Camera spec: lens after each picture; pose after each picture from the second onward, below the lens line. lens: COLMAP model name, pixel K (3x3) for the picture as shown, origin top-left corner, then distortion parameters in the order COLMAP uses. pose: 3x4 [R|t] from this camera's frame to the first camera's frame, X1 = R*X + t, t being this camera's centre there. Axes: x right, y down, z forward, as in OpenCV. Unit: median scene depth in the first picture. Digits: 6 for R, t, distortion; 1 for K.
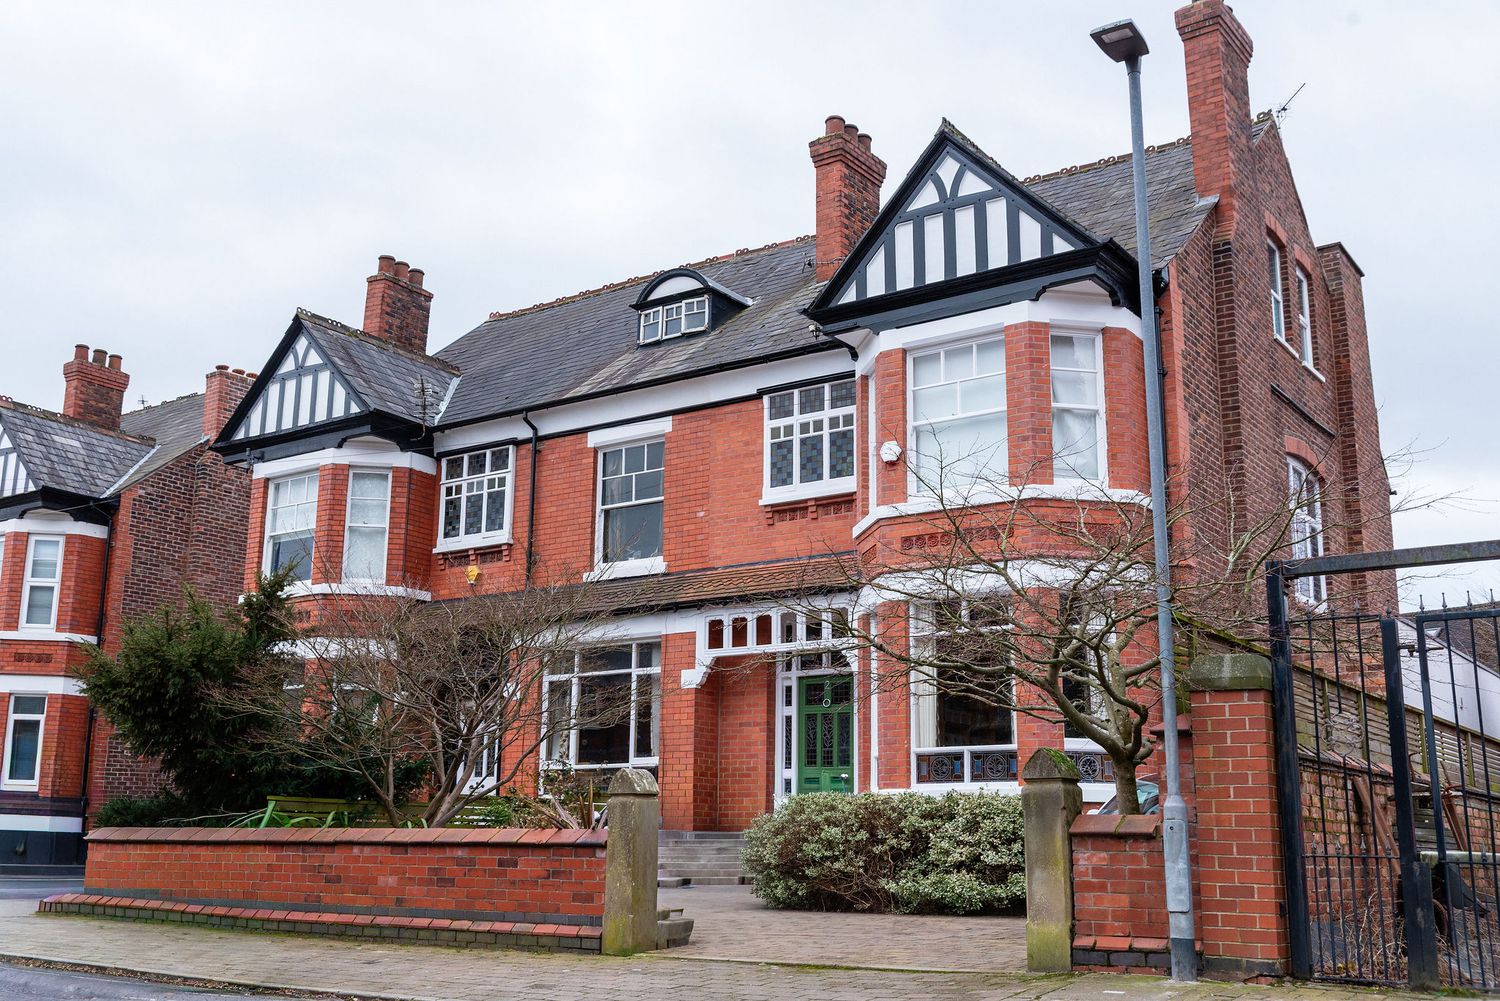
lens RADIAL K [[1465.9, 0, 750.0], [0, 1465.9, 500.5], [0, 0, 1]] dist [0.006414, 0.011670]
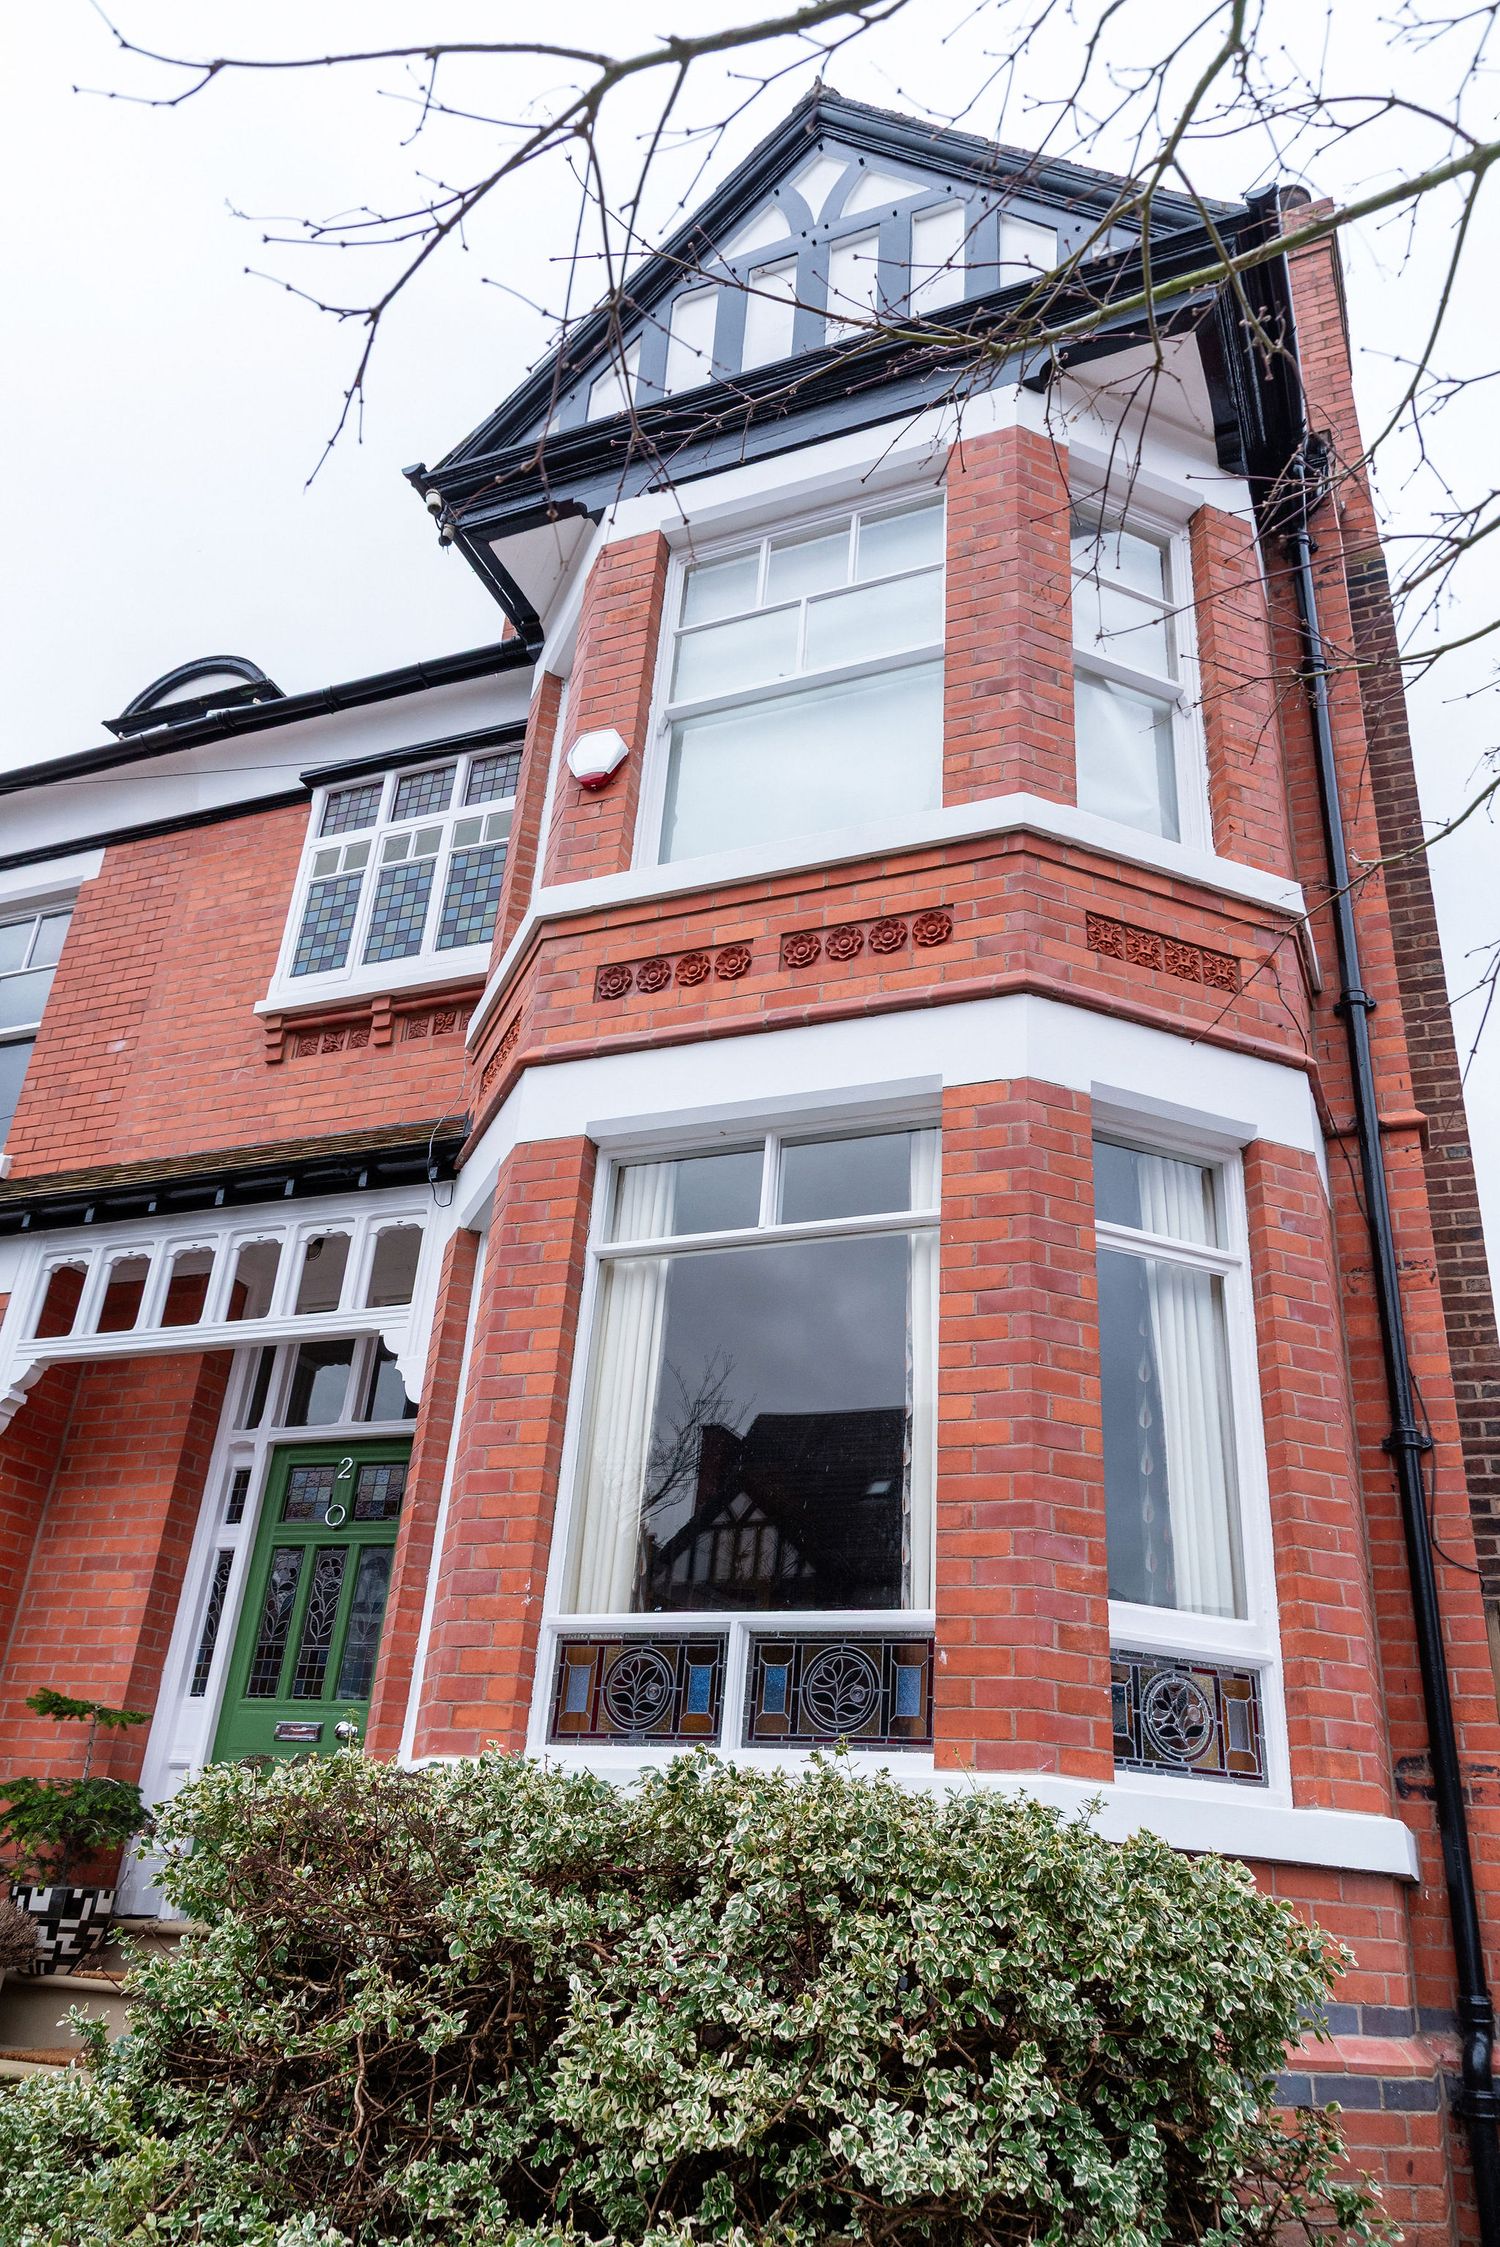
lens RADIAL K [[1590.1, 0, 750.0], [0, 1590.1, 1123.5], [0, 0, 1]] dist [0.017268, -0.002689]
pose [[0.974460, 0.142371, 0.173661, 0.072306], [-0.100856, 0.968422, -0.228005, 0.127287], [-0.200639, 0.204667, 0.958048, 0.597946]]
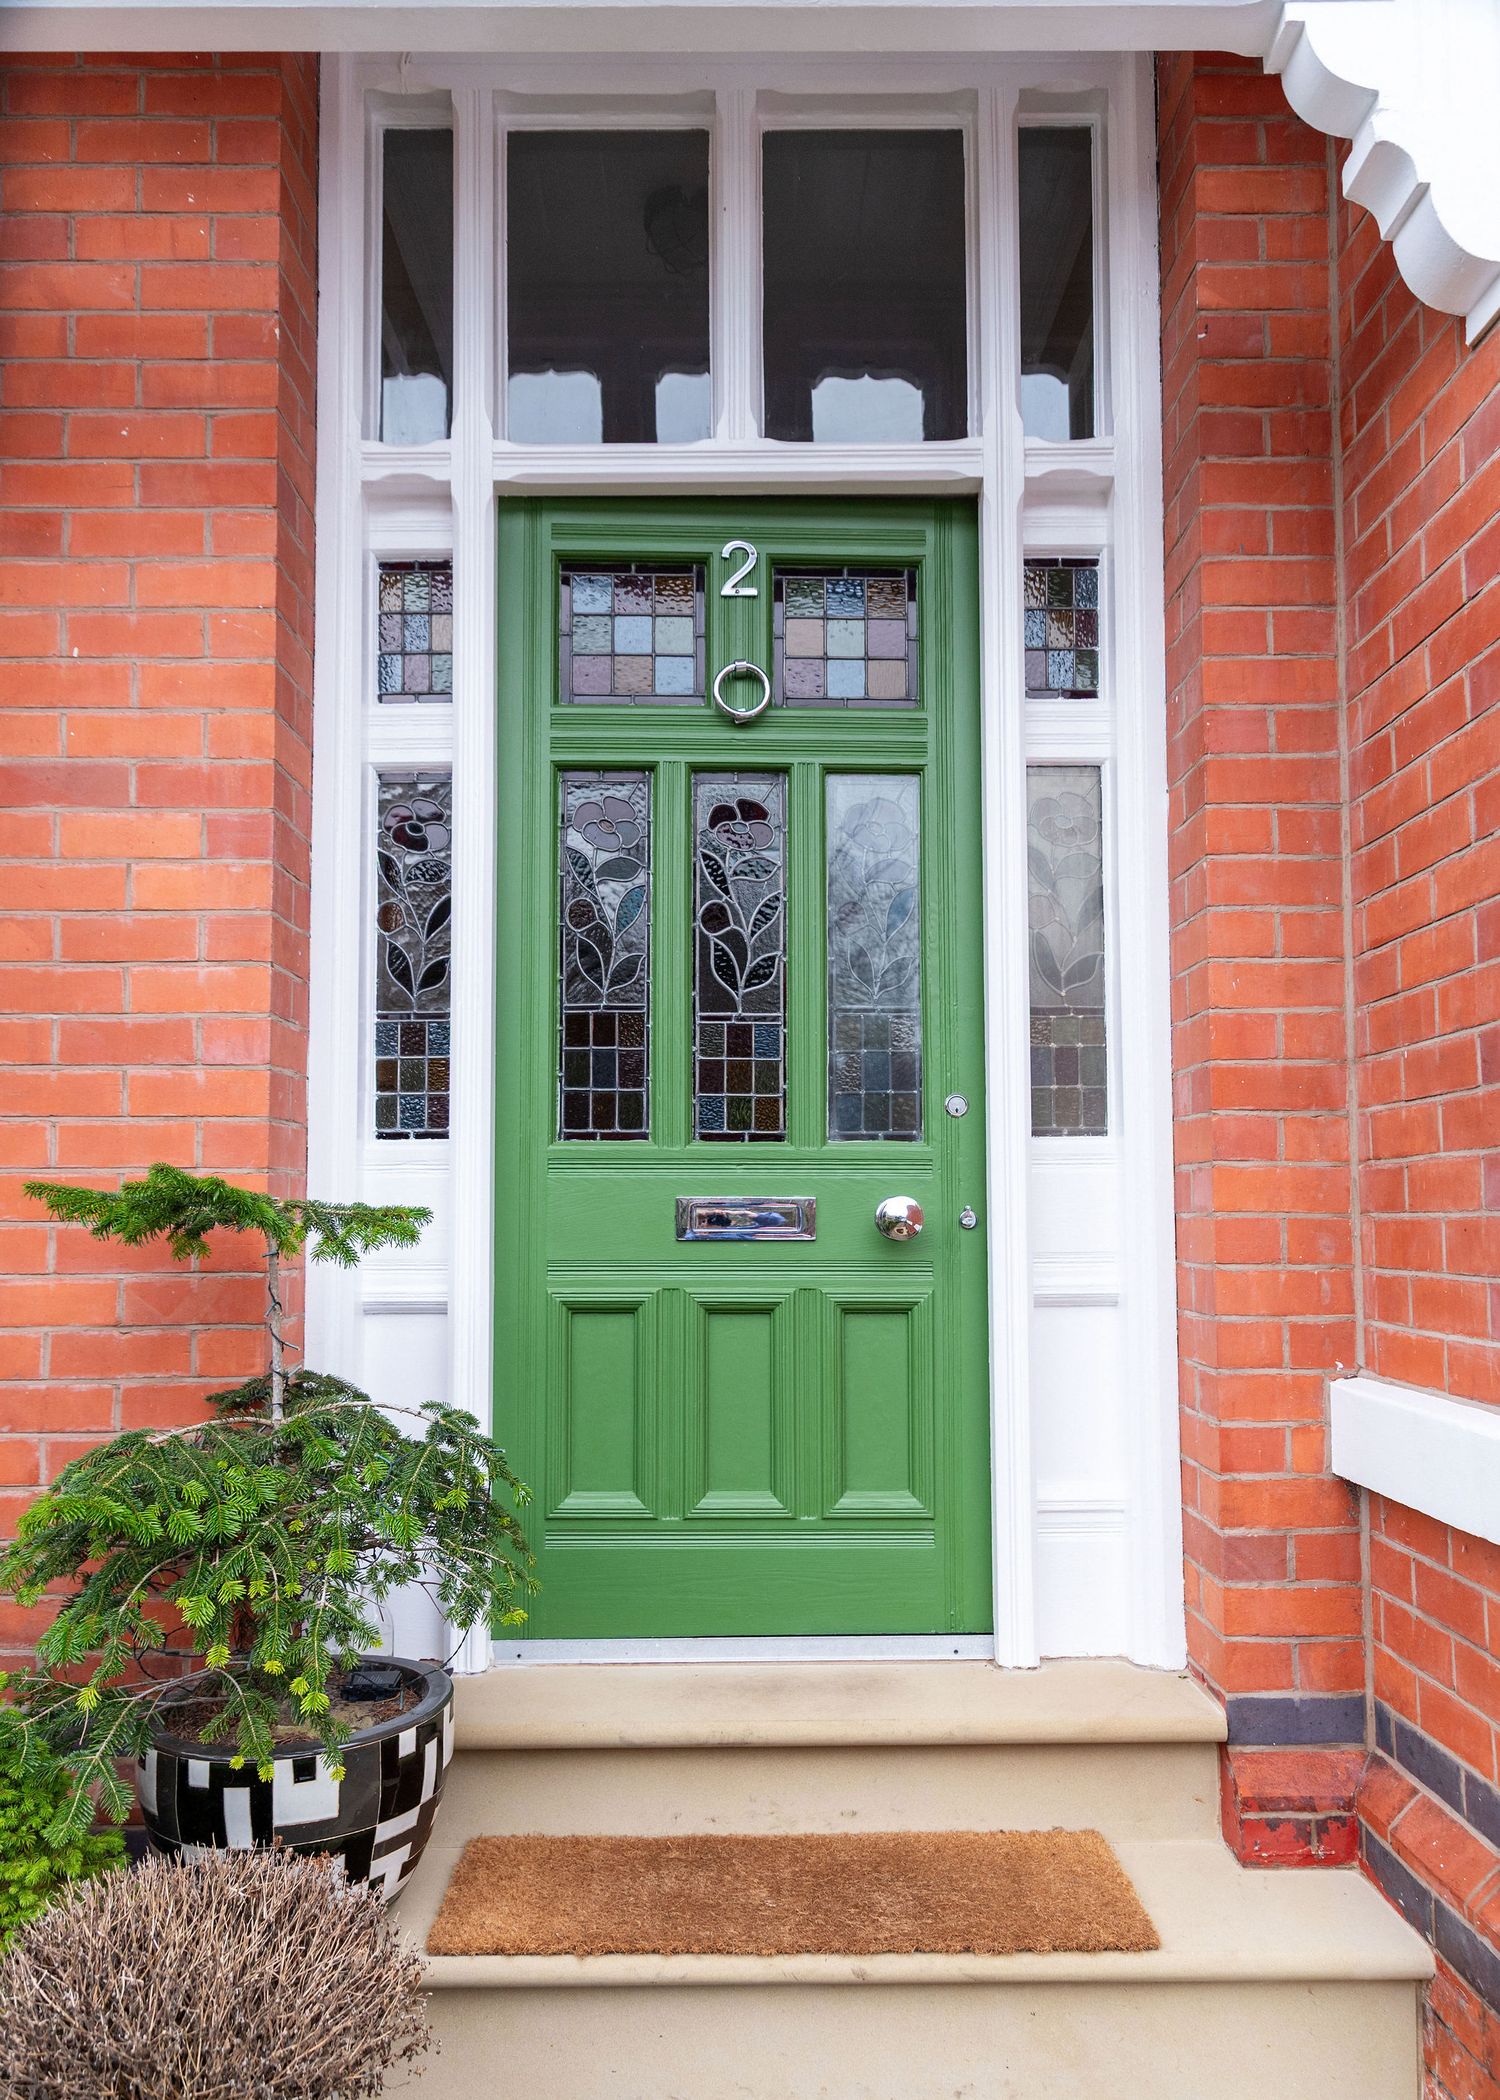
lens RADIAL K [[1485.5, 0, 753.1], [0, 1485.5, 1134.1], [0, 0, 1]] dist [0.007679, 0.002213]
pose [[0.817249, 0.019449, 0.575957, -0.028114], [-0.120386, 0.983142, 0.137622, 0.164849], [-0.563571, -0.181808, 0.805812, 0.905086]]
